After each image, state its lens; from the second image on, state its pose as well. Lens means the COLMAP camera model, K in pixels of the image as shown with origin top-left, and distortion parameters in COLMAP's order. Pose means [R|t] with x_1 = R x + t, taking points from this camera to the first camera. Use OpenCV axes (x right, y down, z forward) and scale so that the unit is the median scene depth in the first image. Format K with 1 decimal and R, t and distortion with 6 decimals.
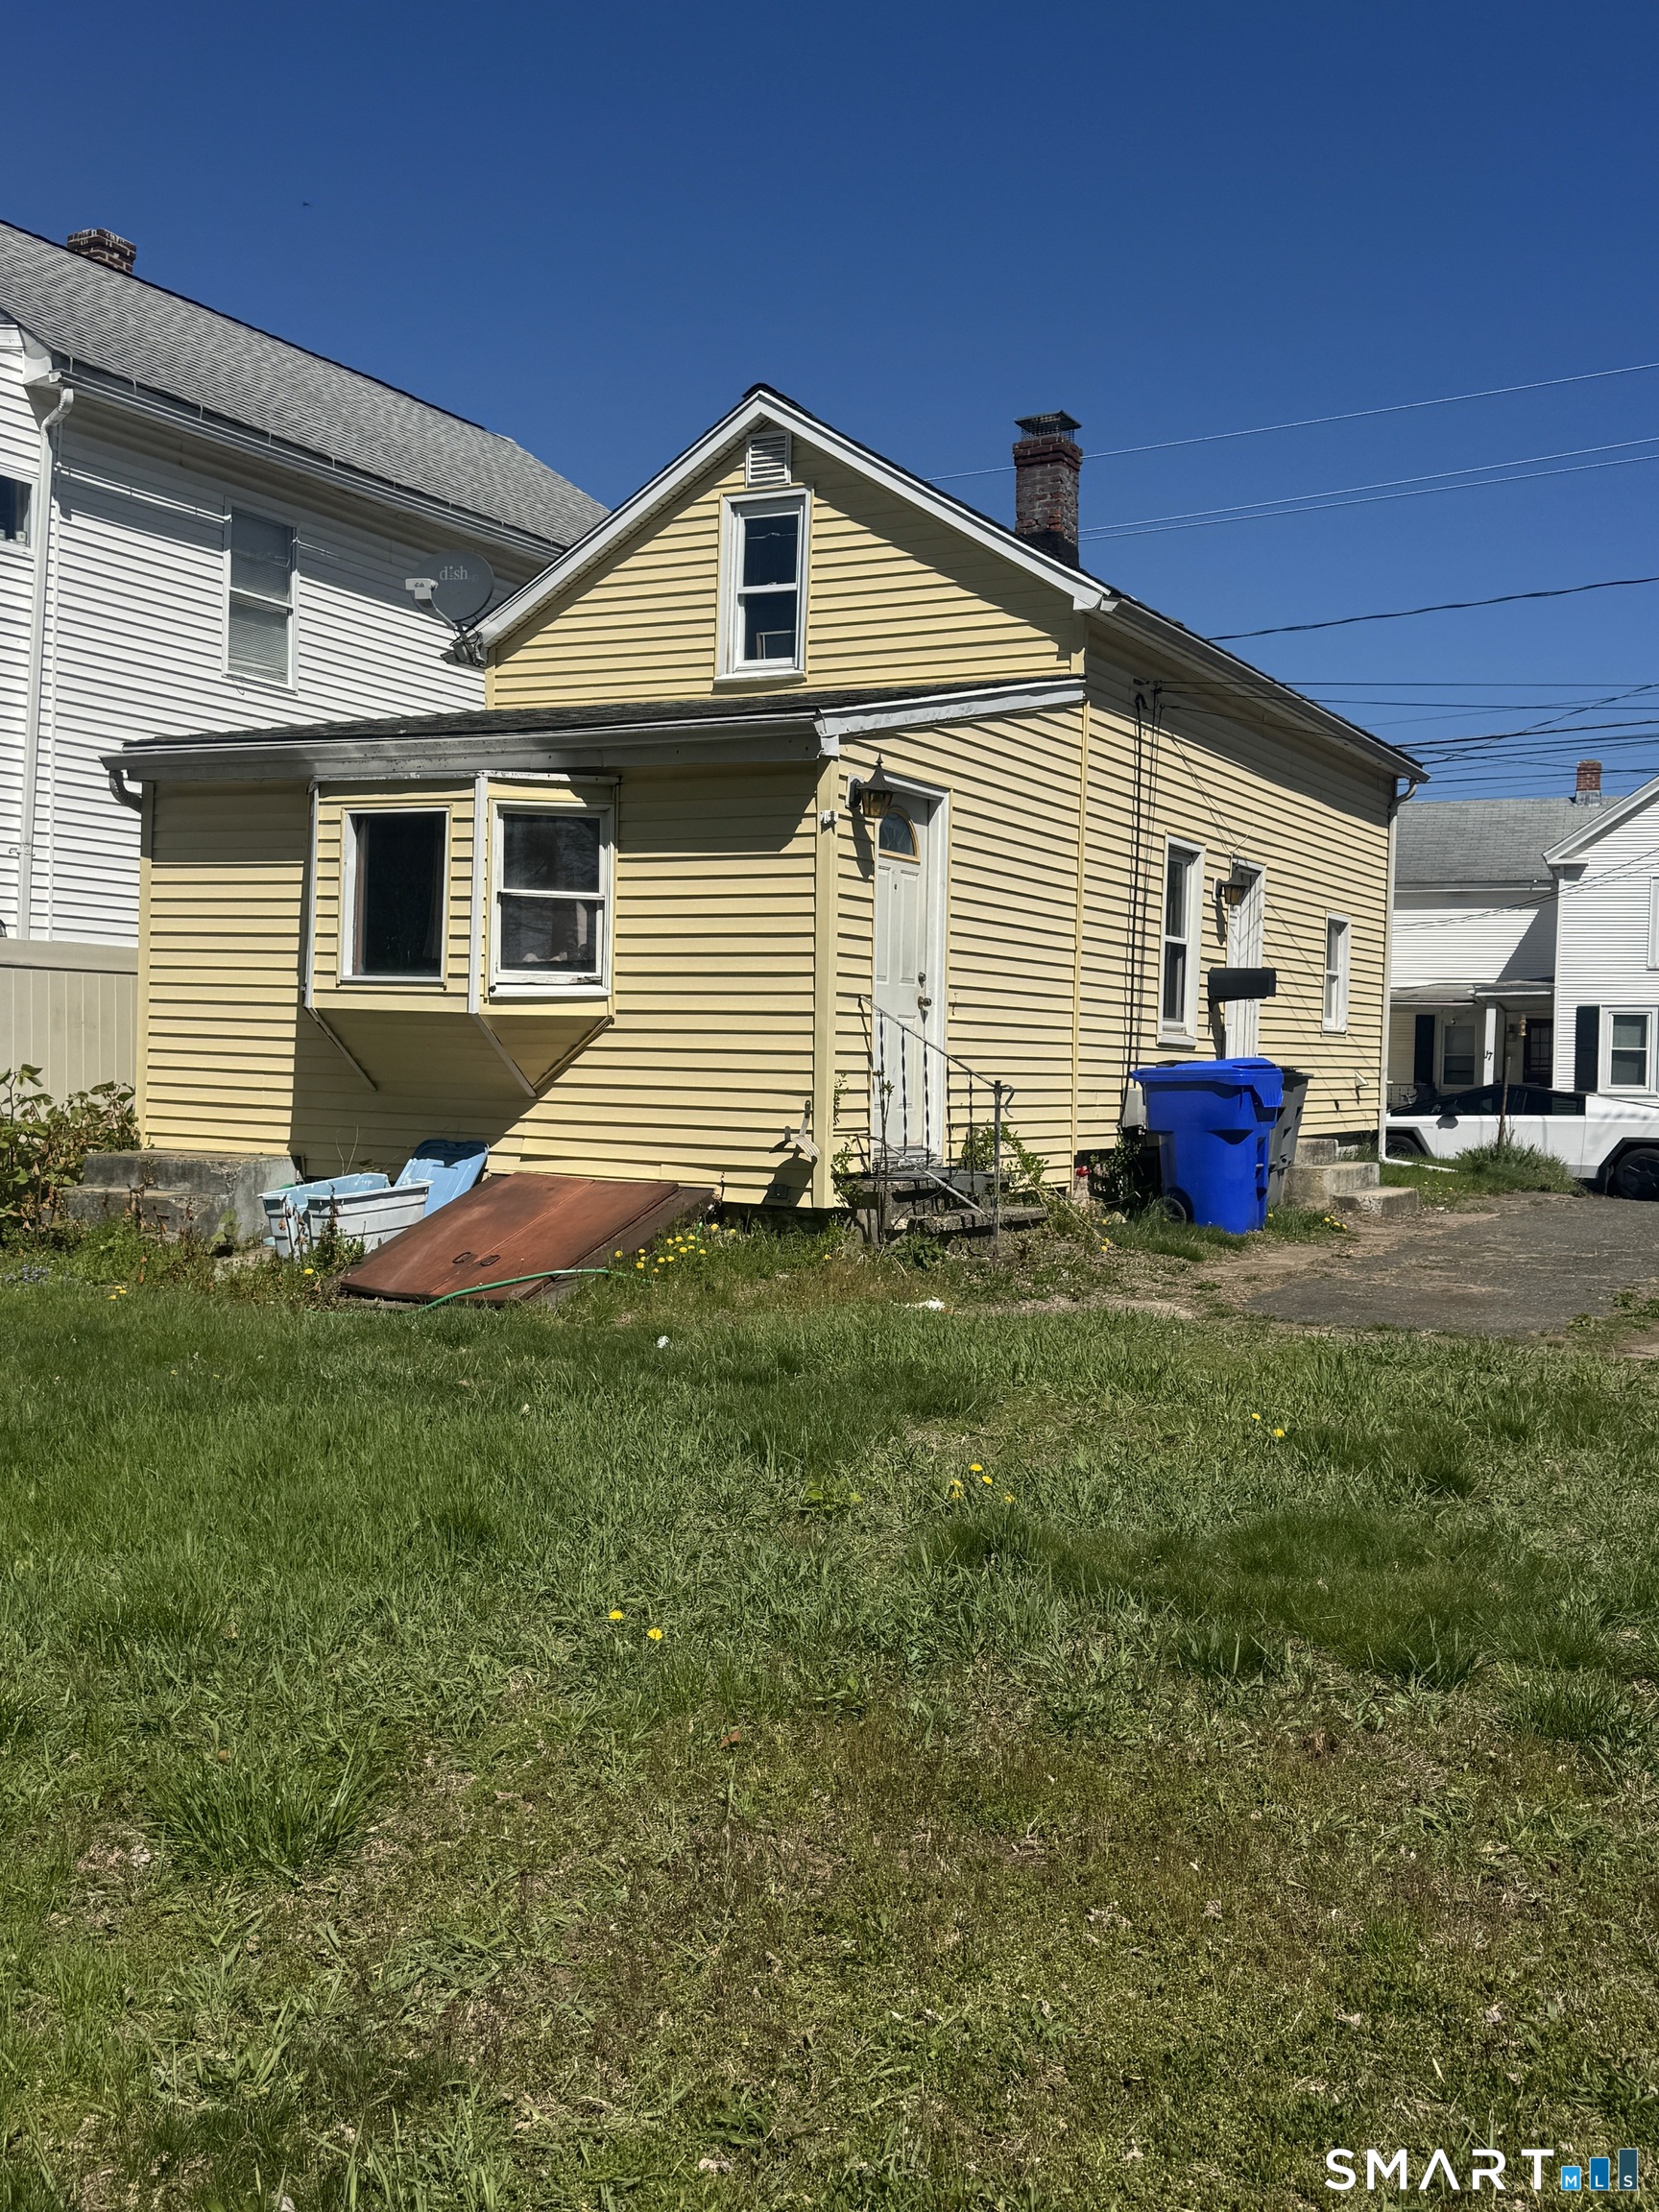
lens RADIAL K [[2105.2, 0, 829.5], [0, 2105.2, 1106.0], [0, 0, 1]] dist [0.238310, -0.398260]
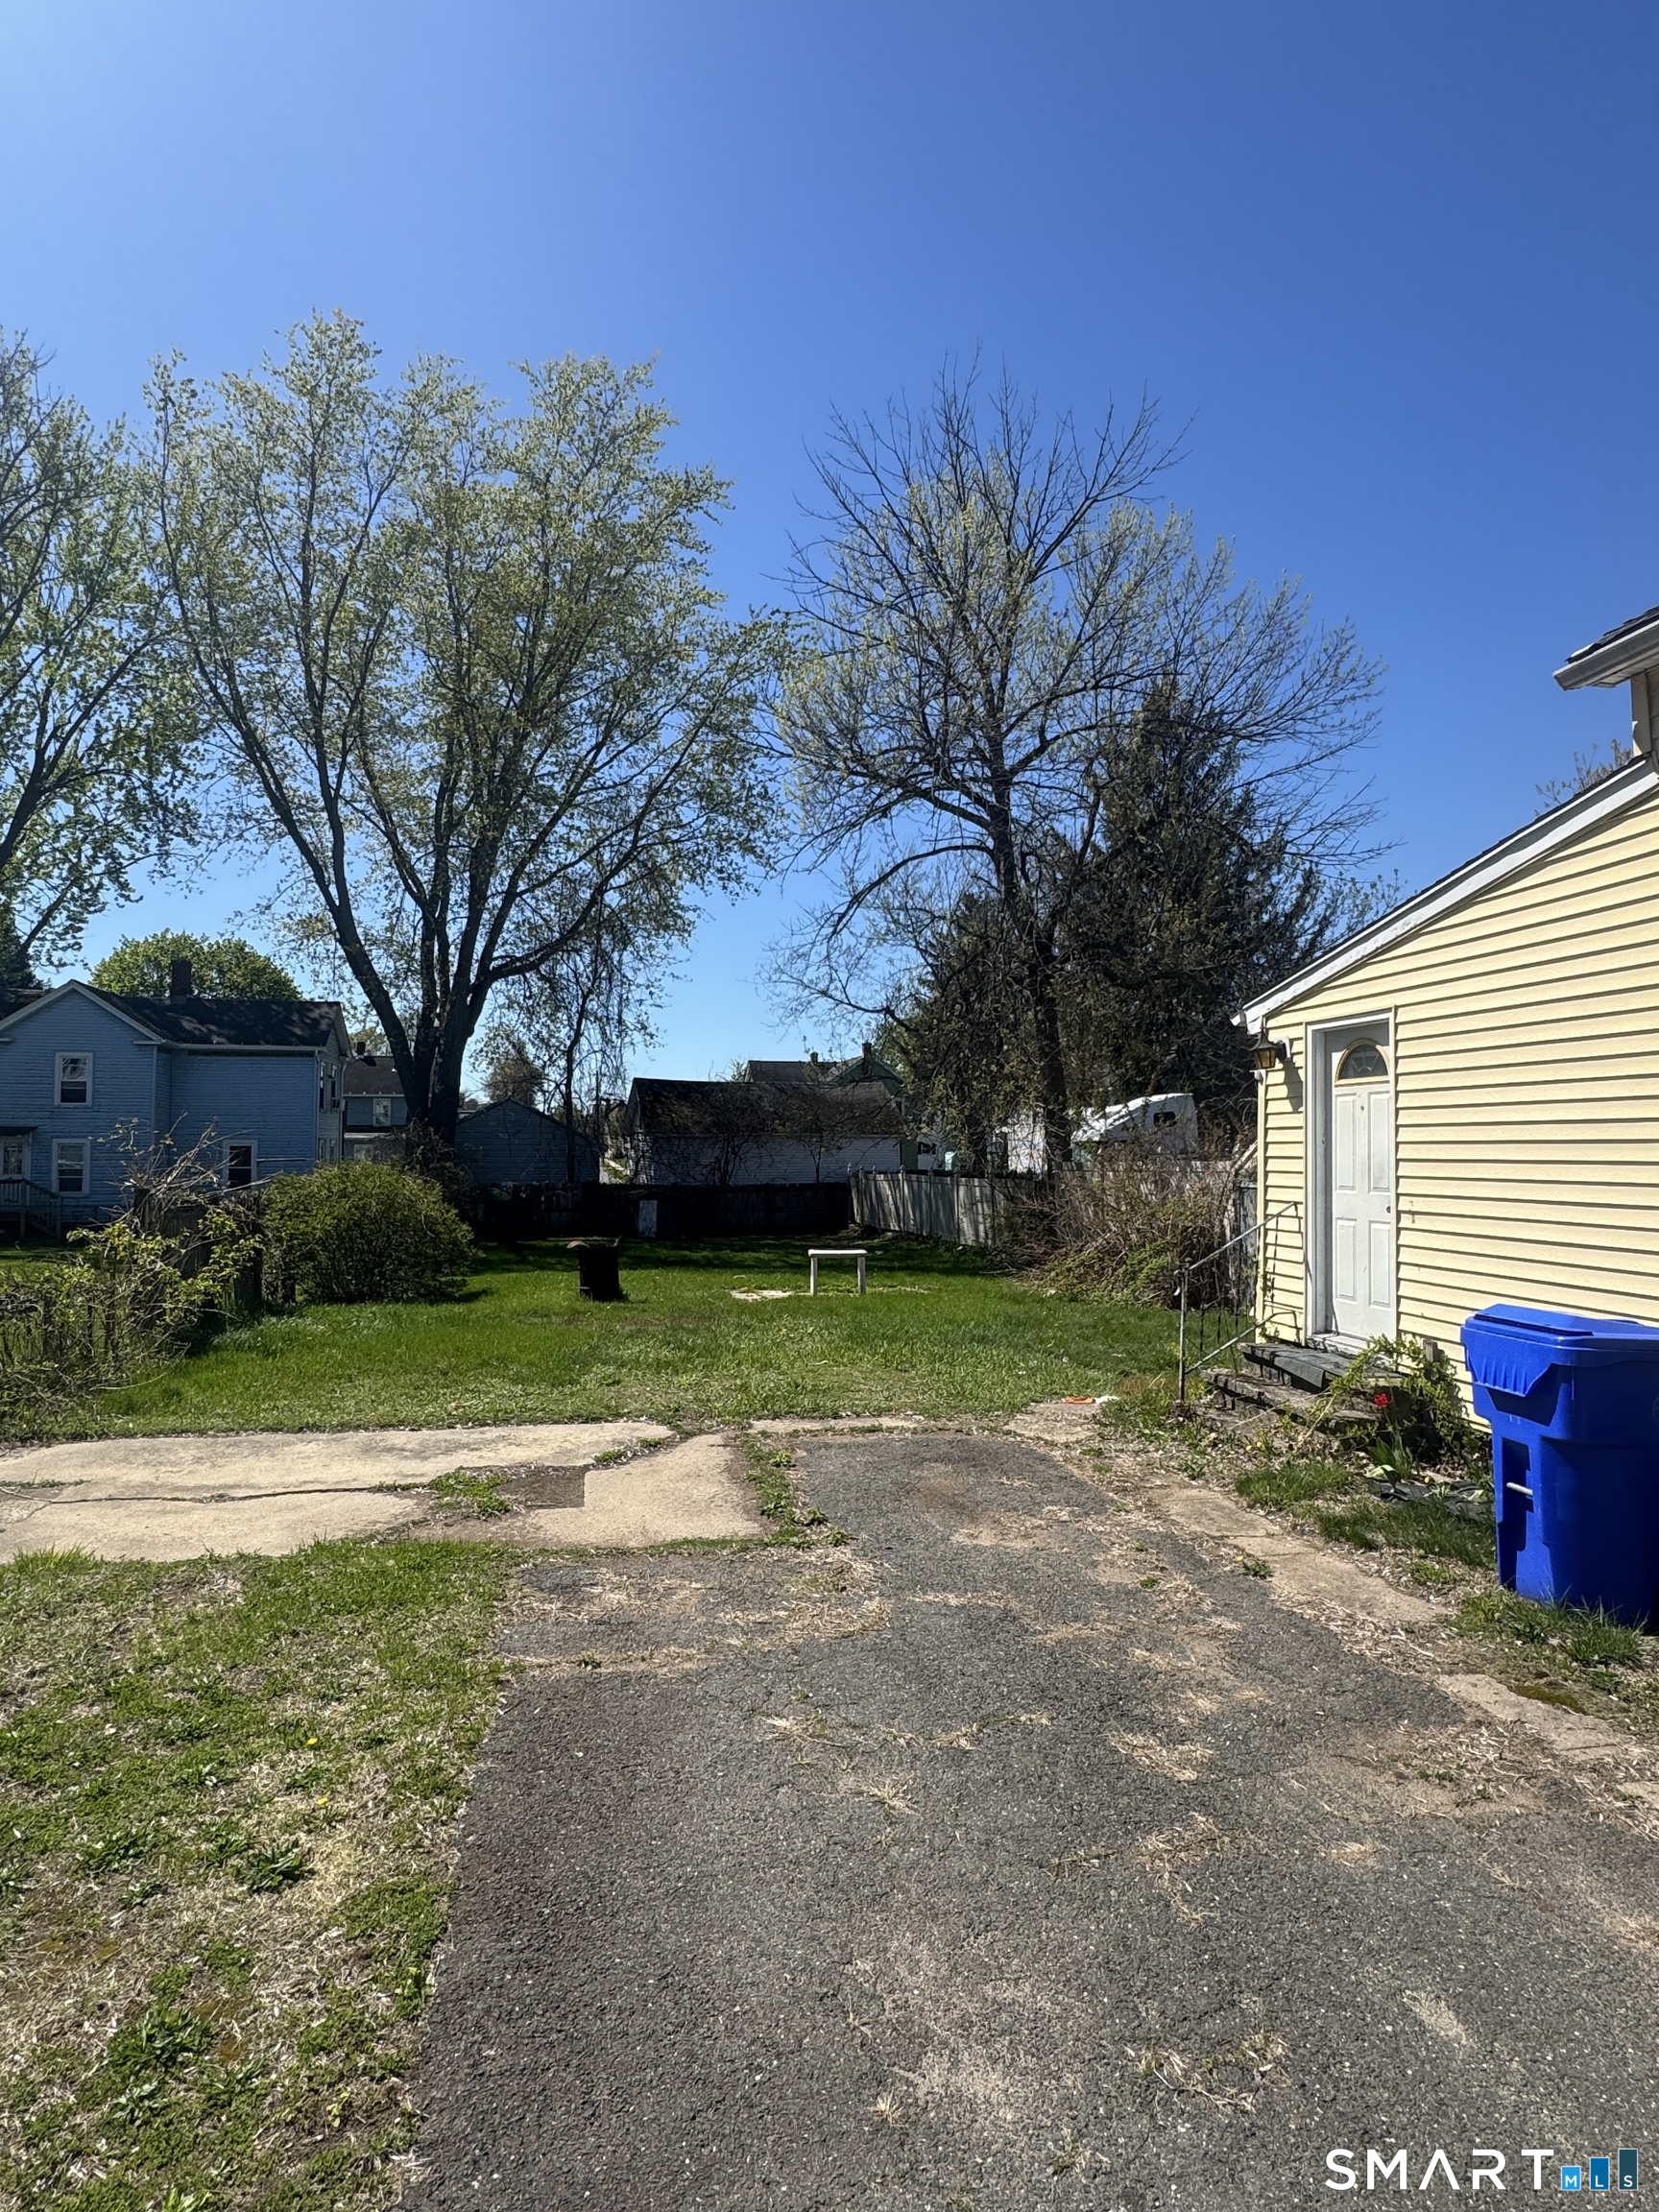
lens RADIAL K [[1233.6, 0, 831.3], [0, 1233.6, 1093.1], [0, 0, 1]] dist [0.000997, -0.000735]
pose [[-0.775857, -0.053049, -0.628674, 0.571781], [-0.035219, 0.998547, -0.040795, -0.063206], [0.629925, -0.009510, -0.776598, 1.134709]]
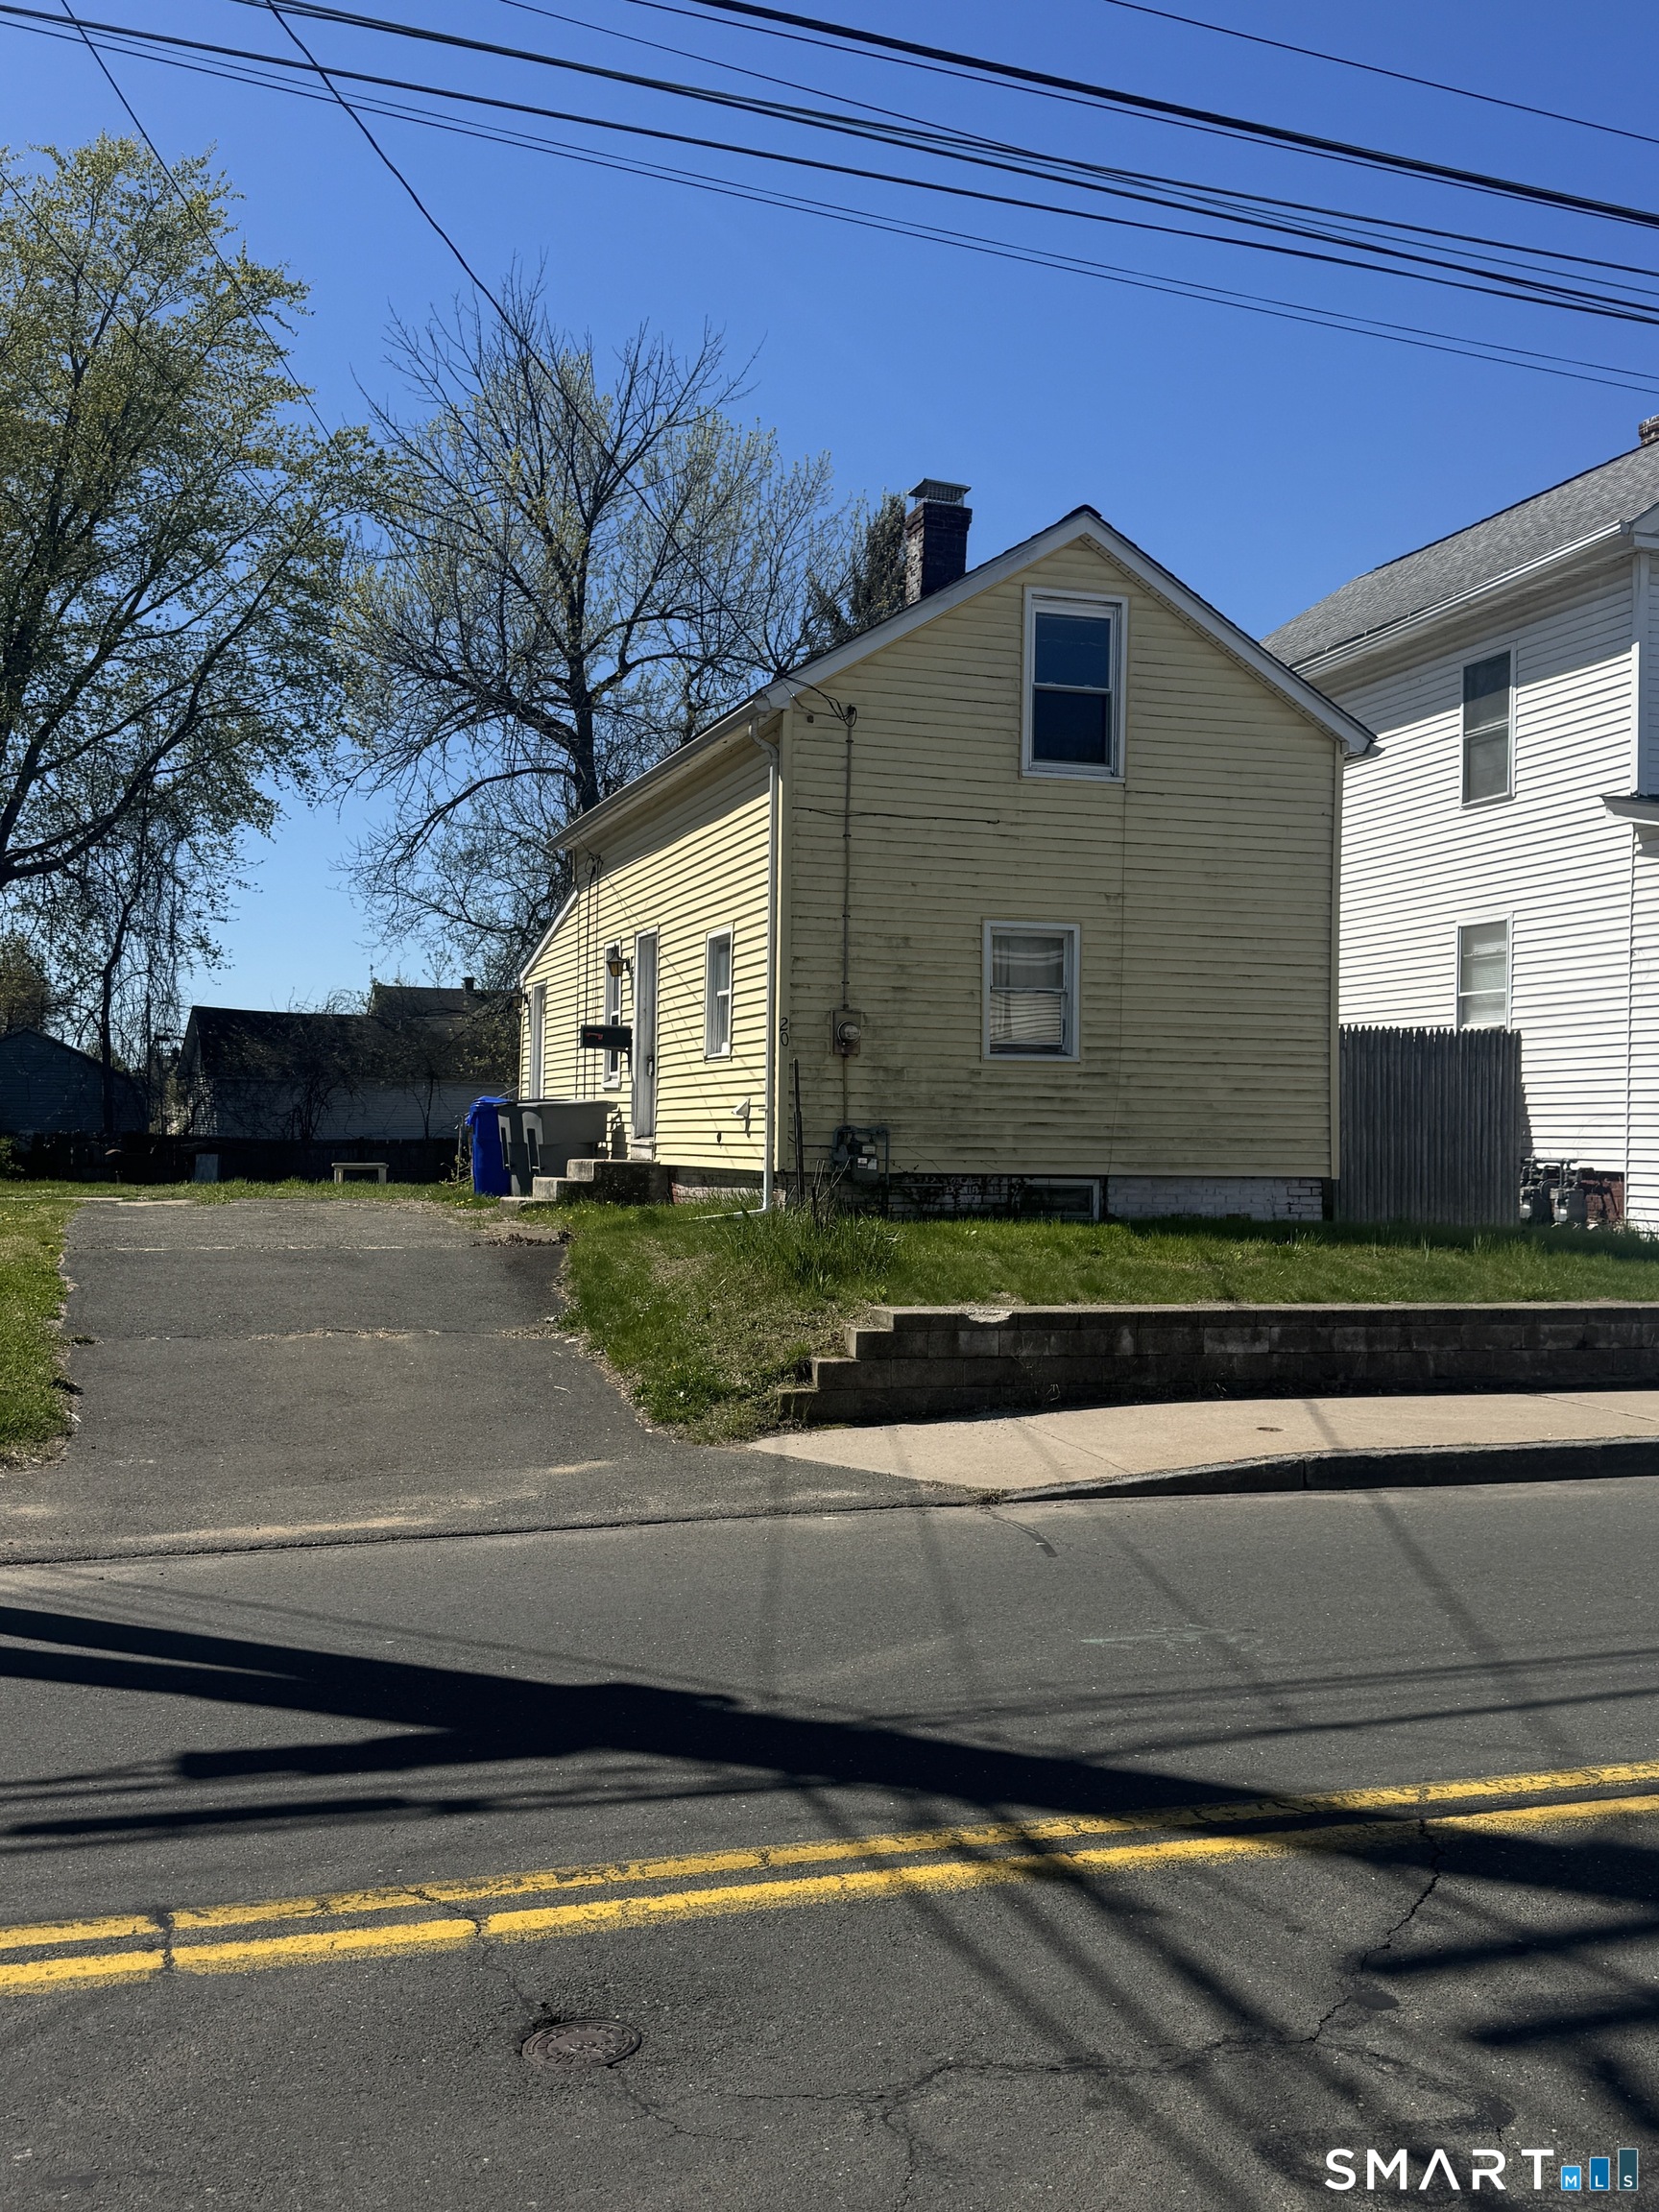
lens RADIAL K [[2105.2, 0, 829.5], [0, 2105.2, 1106.0], [0, 0, 1]] dist [0.238310, -0.398260]
pose [[-0.696901, -0.043631, -0.715839, 1.181836], [-0.046367, 0.998800, -0.015737, -0.002436], [0.715667, 0.022225, -0.698088, 2.322610]]
